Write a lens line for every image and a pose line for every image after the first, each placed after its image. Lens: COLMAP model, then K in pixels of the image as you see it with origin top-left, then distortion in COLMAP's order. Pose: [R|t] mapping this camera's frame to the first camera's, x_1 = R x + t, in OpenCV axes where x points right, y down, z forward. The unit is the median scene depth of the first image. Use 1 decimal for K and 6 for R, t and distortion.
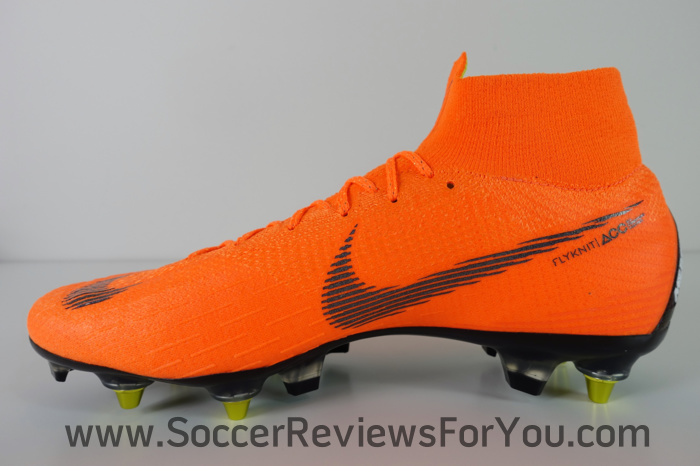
lens RADIAL K [[481.6, 0, 350.0], [0, 481.6, 233.0], [0, 0, 1]] dist [0.008777, 0.002562]
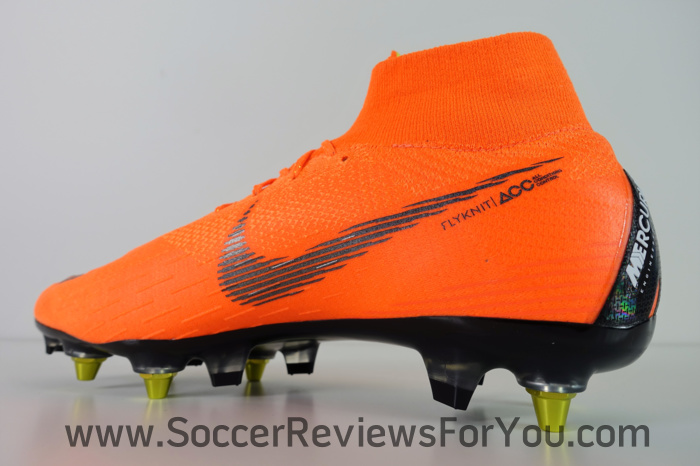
lens RADIAL K [[486.9, 0, 347.8], [0, 486.9, 214.1], [0, 0, 1]] dist [-0.001356, 0.000420]
pose [[0.920031, -0.052250, -0.388346, 0.607636], [-0.069904, 0.953286, -0.293870, 0.310815], [0.385560, 0.297516, 0.873400, 0.155514]]
